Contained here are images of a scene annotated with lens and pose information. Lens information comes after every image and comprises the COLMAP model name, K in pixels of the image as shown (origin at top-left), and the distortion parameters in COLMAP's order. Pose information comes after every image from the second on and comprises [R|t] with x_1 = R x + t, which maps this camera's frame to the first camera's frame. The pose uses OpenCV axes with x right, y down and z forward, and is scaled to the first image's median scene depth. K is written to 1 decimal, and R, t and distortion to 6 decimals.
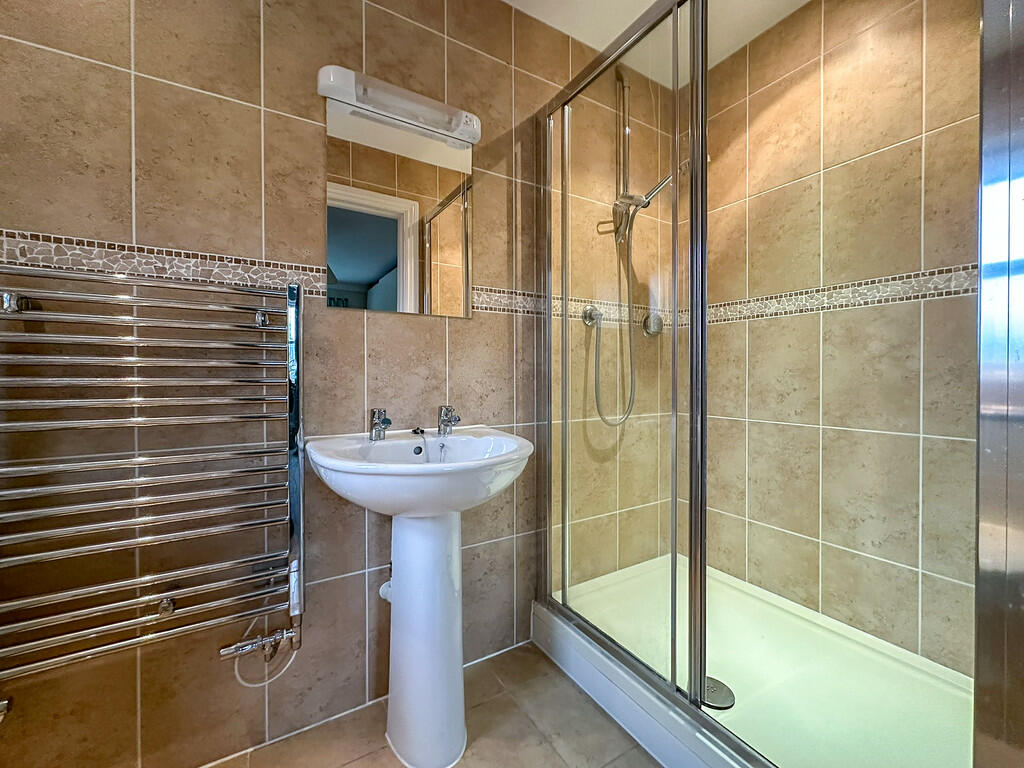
lens RADIAL K [[425.1, 0, 508.9], [0, 425.1, 375.9], [0, 0, 1]] dist [-0.001240, 0.000226]
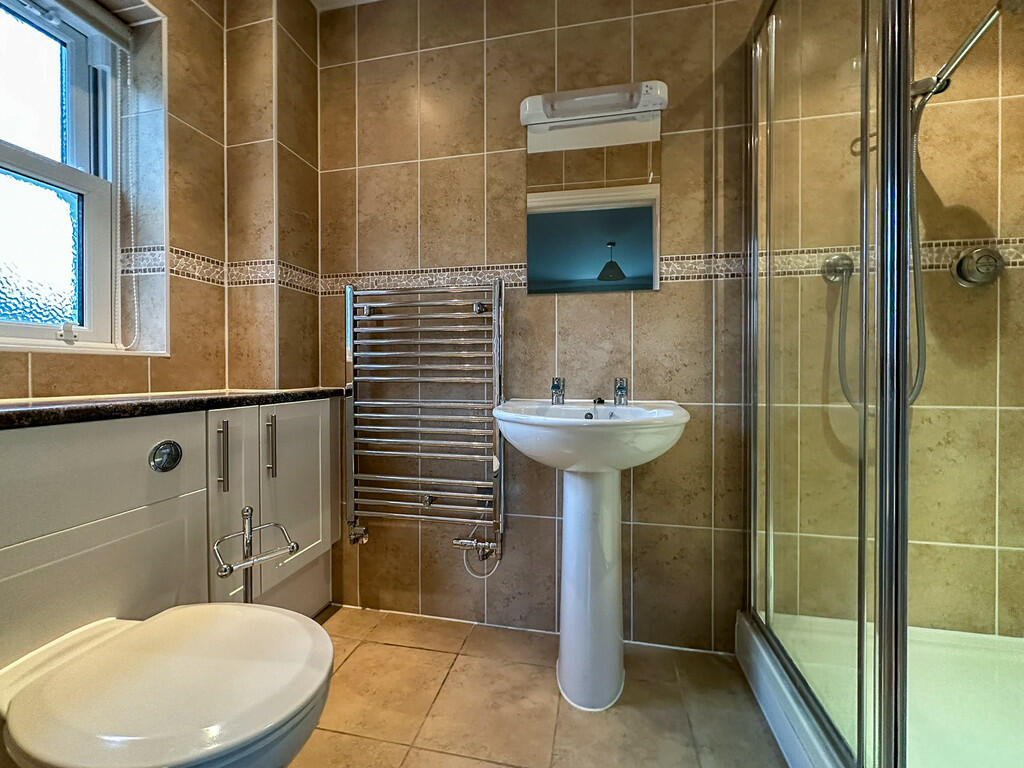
lens RADIAL K [[425.1, 0, 508.9], [0, 425.1, 375.9], [0, 0, 1]] dist [-0.001240, 0.000226]
pose [[0.722536, 0.009826, -0.691263, 0.354313], [-0.009362, 0.999946, 0.004428, 0.062081], [0.691270, 0.003273, 0.722589, 0.064424]]
